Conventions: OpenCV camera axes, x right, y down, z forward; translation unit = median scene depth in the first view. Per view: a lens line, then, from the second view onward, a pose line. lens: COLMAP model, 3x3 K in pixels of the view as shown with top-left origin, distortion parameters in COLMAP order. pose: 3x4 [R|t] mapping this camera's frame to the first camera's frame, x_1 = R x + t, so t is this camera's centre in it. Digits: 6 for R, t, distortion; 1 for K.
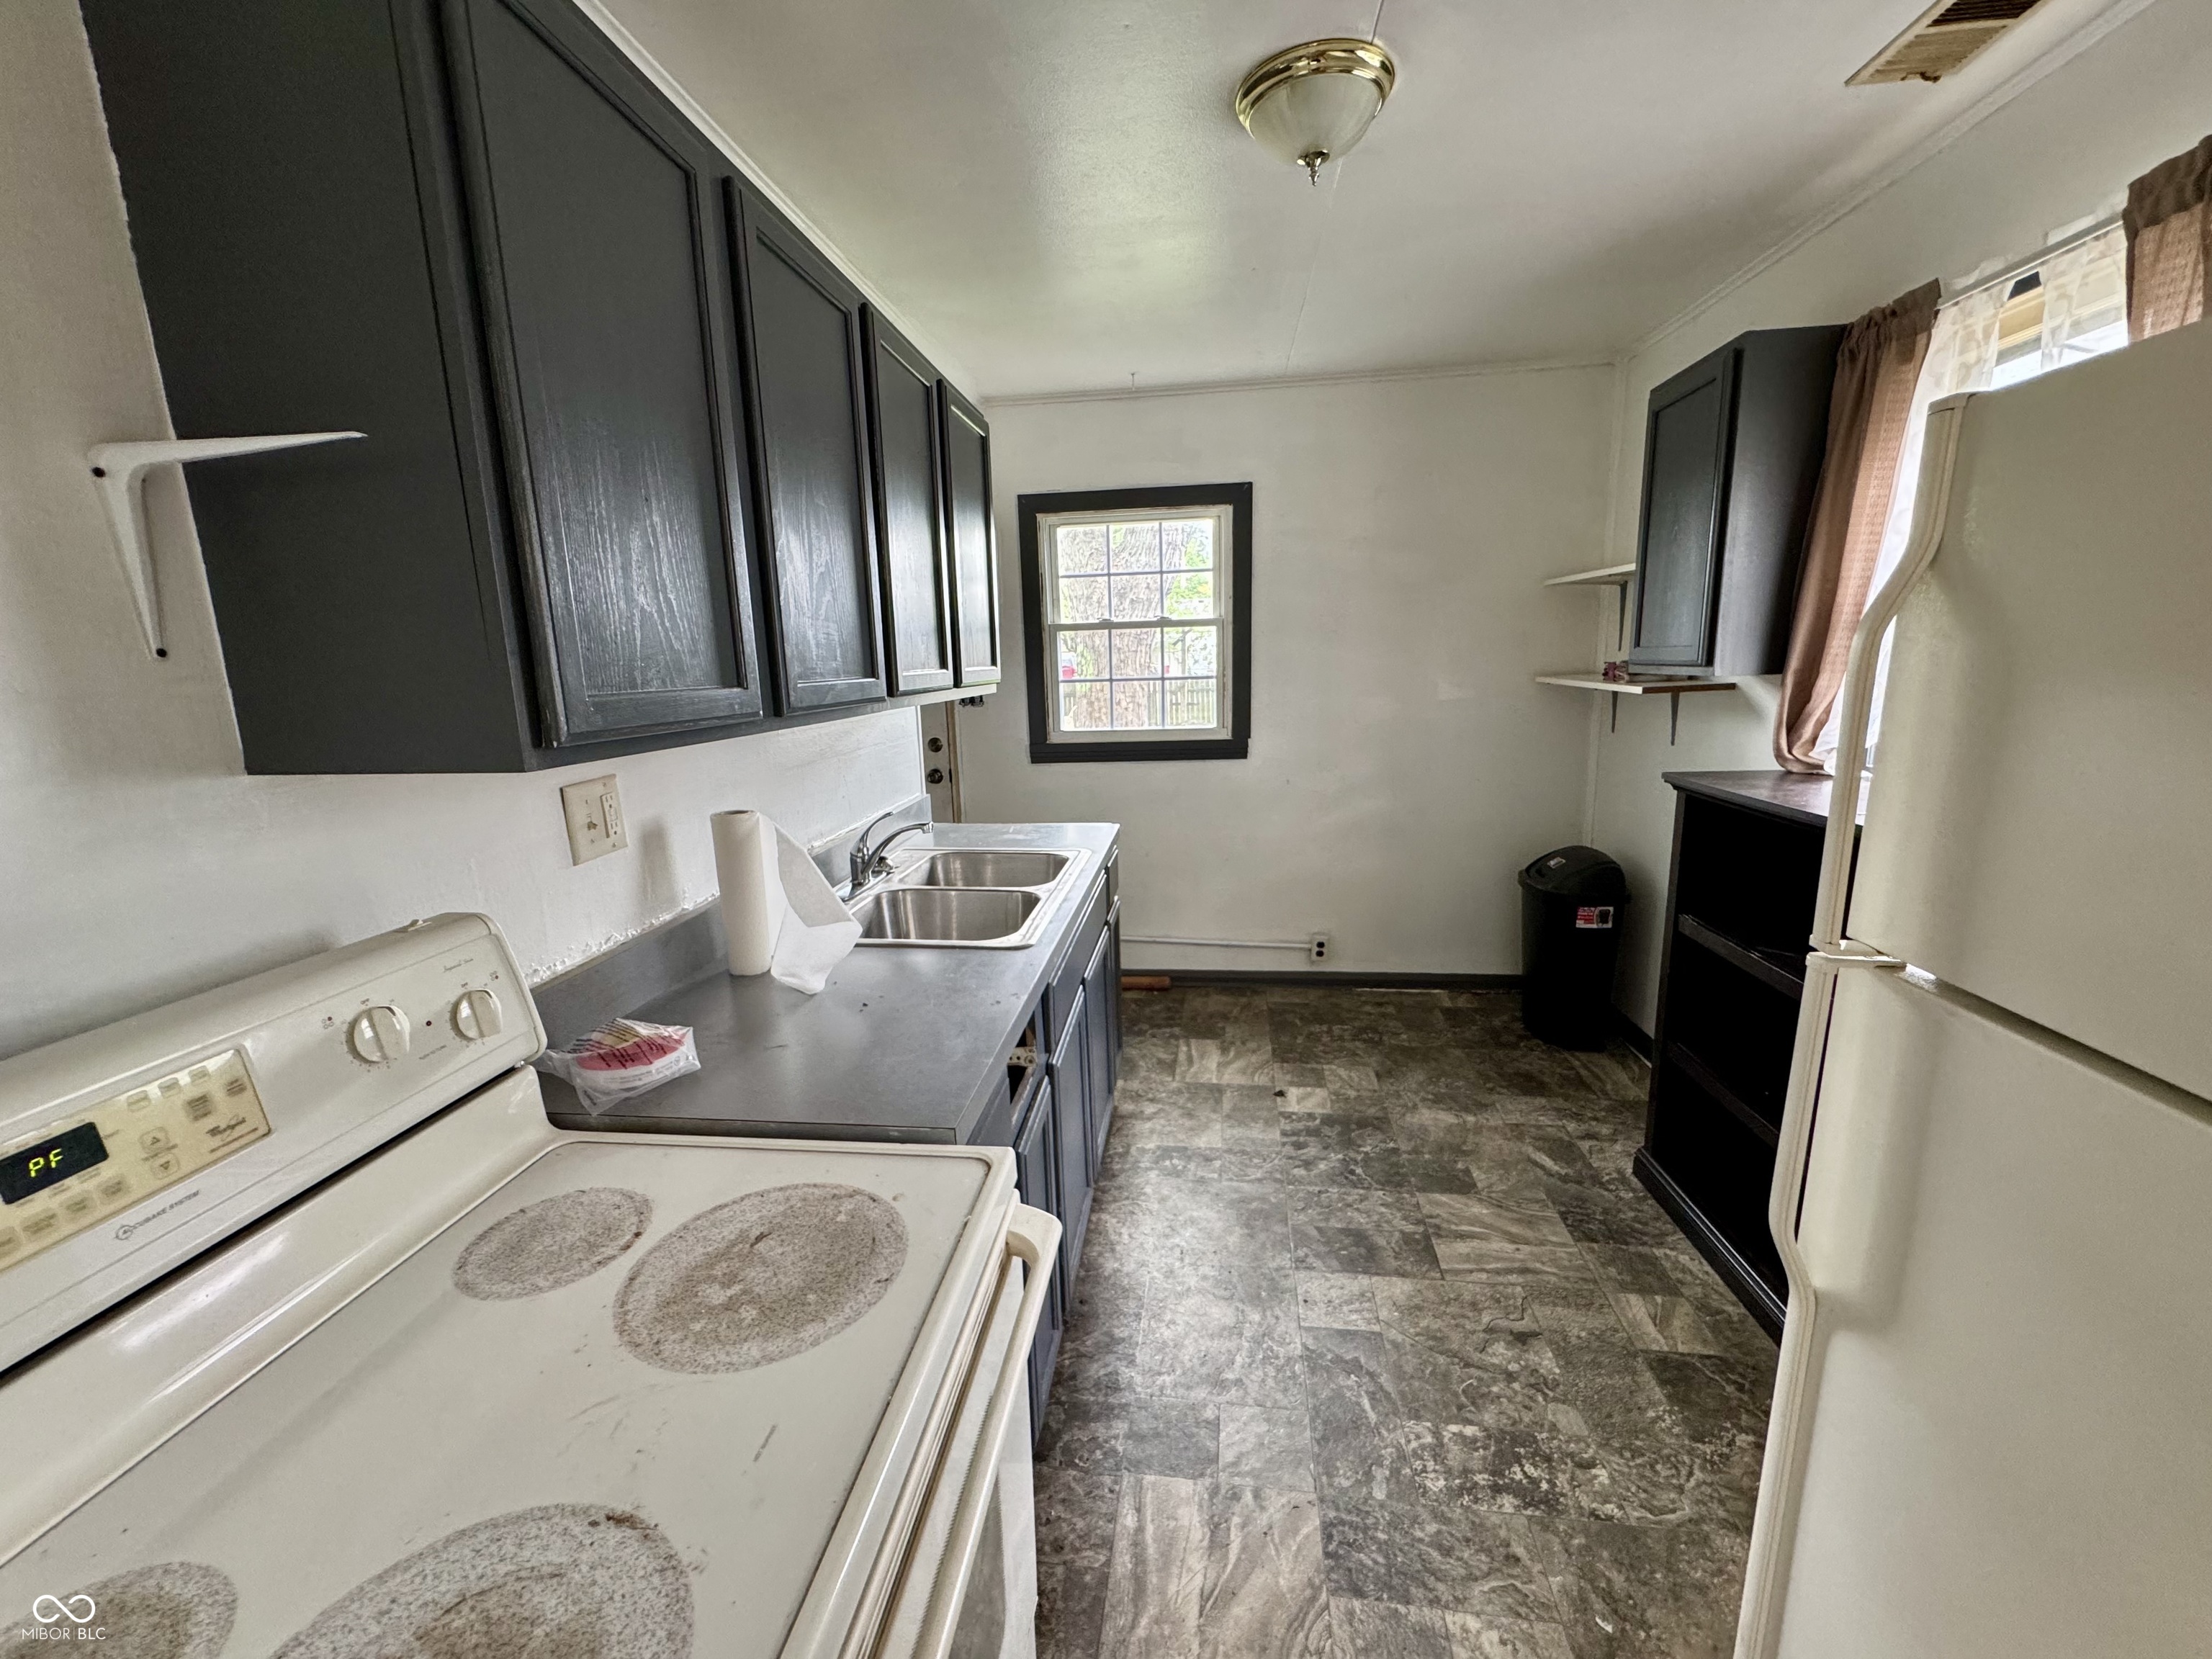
lens RADIAL K [[878.0, 0, 1108.0], [0, 878.0, 833.6], [0, 0, 1]] dist [-0.000209, -0.000531]
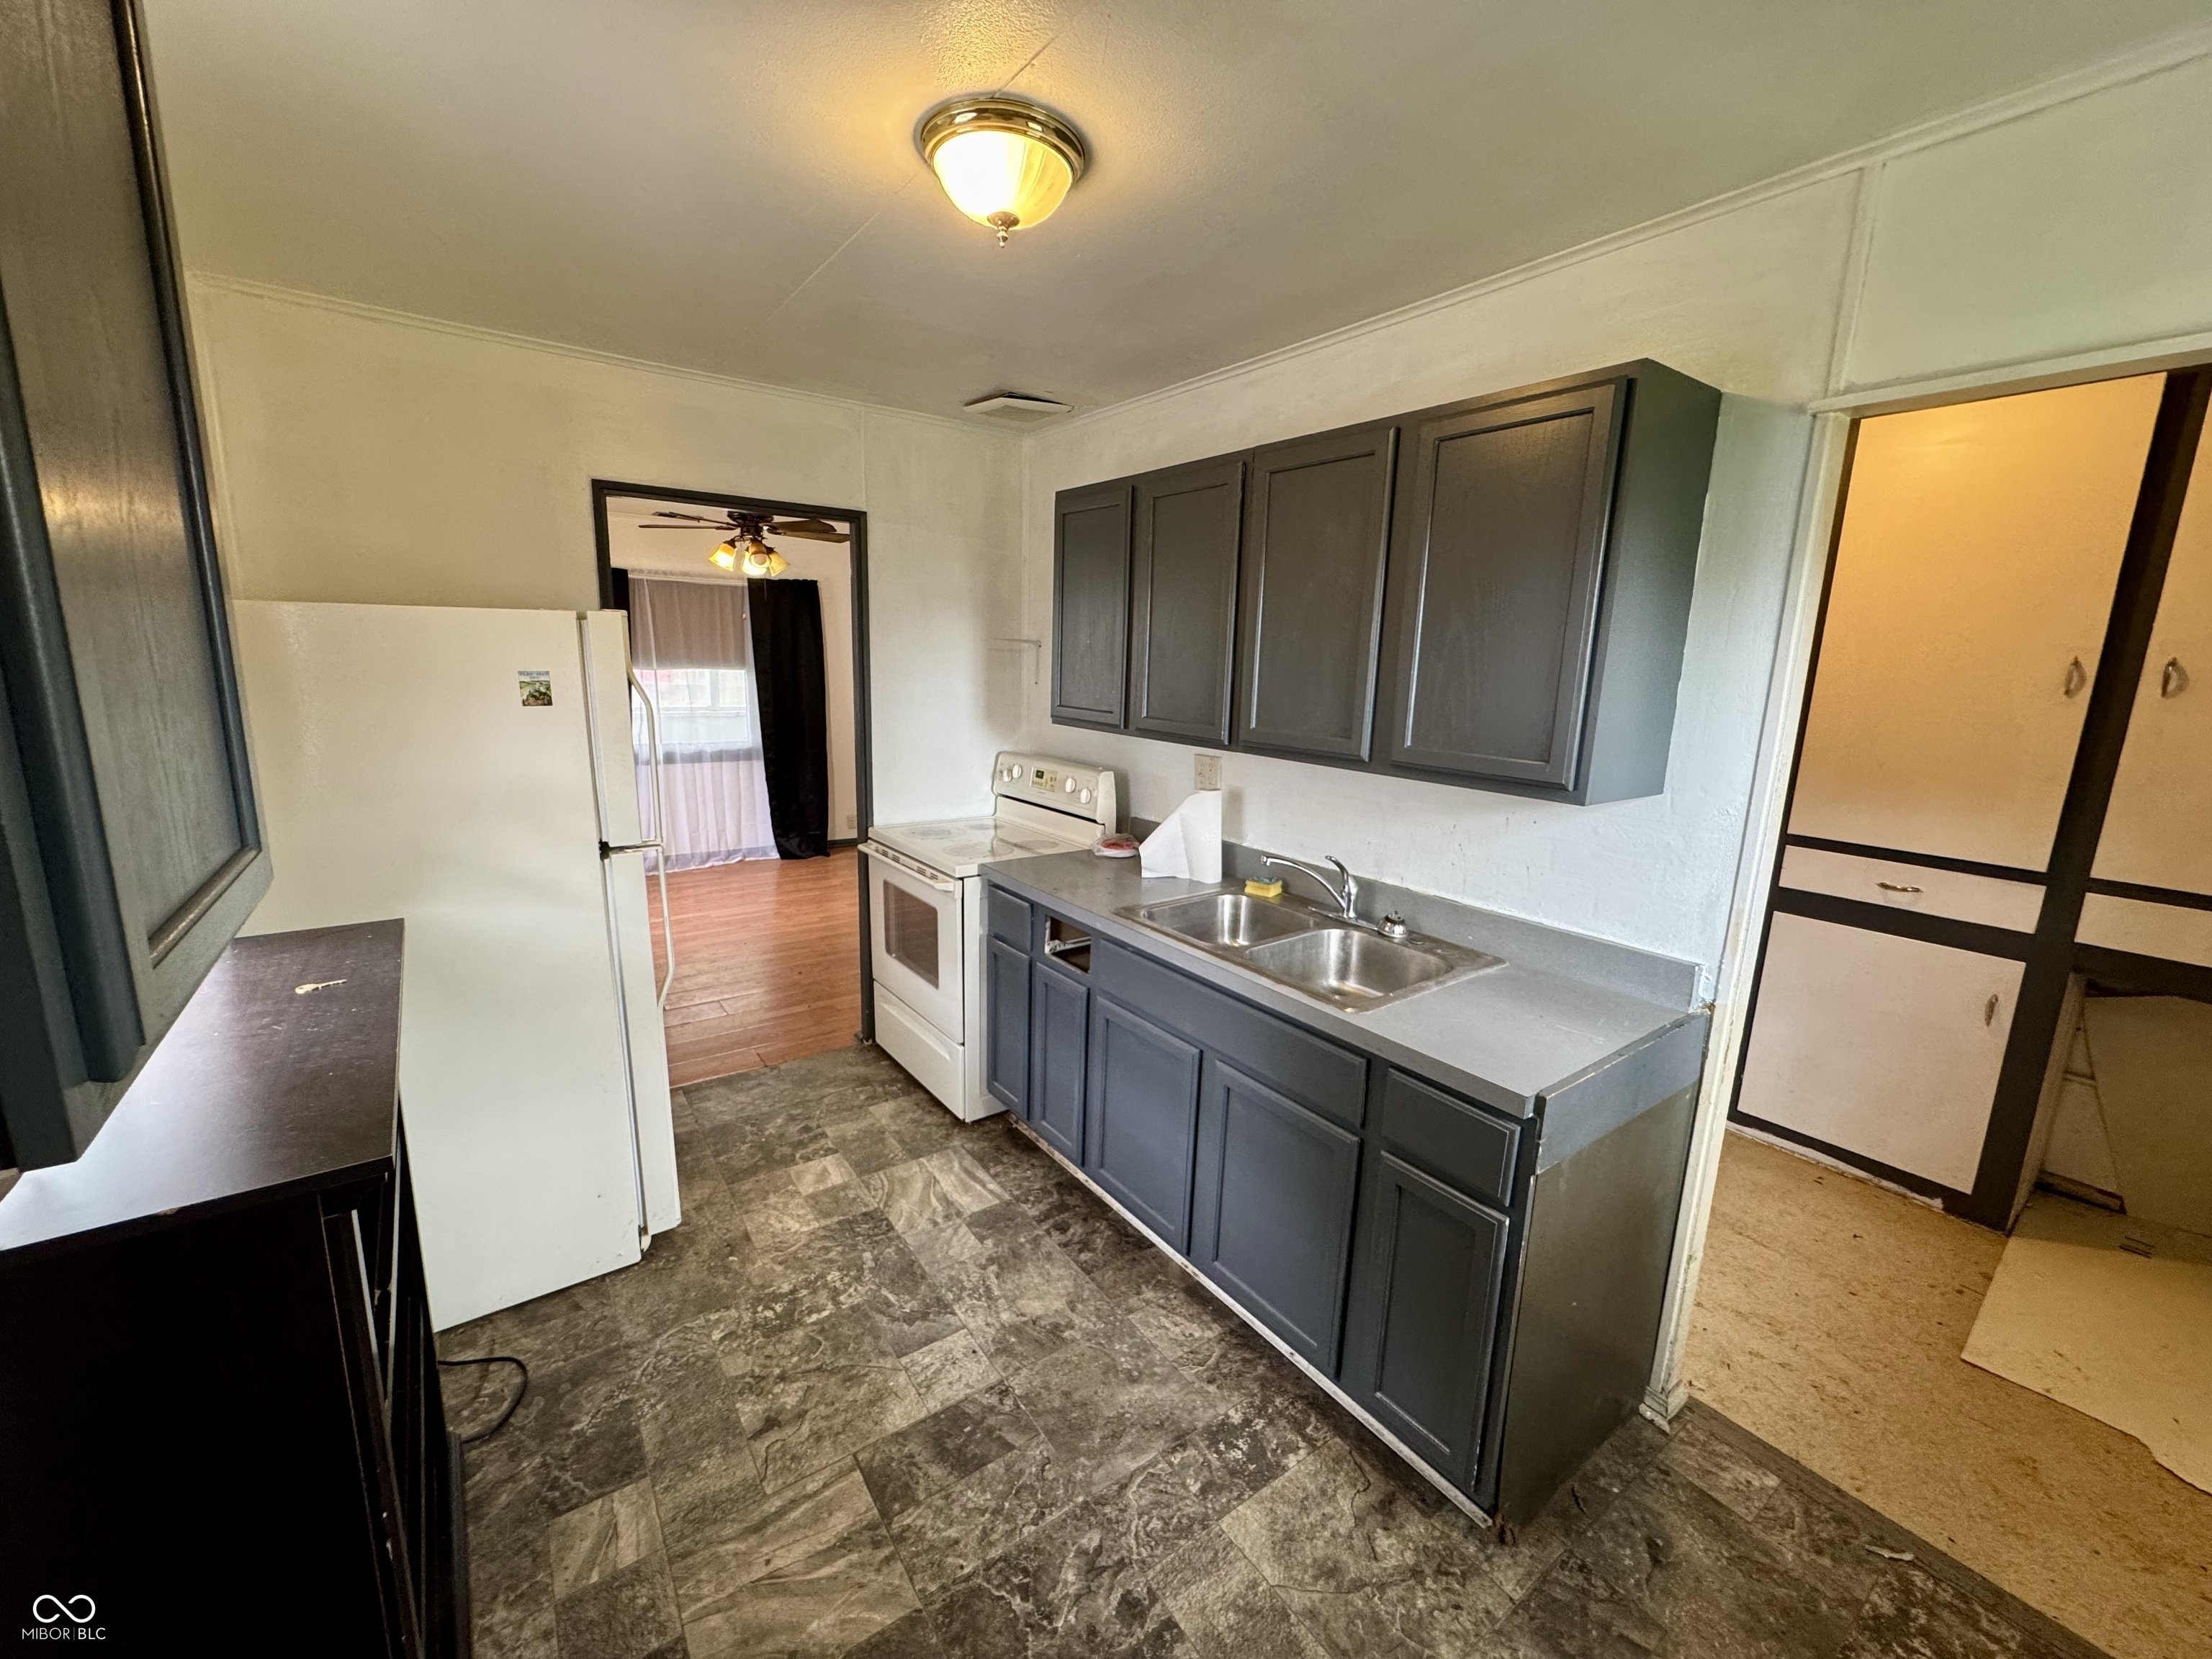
lens RADIAL K [[878.0, 0, 1100.7], [0, 878.0, 824.4], [0, 0, 1]] dist [-0.000209, -0.000531]
pose [[-0.734223, 0.143343, -0.663603, 0.765199], [-0.136629, 0.926260, 0.351248, -0.452798], [0.665018, 0.348562, -0.660497, 1.683482]]
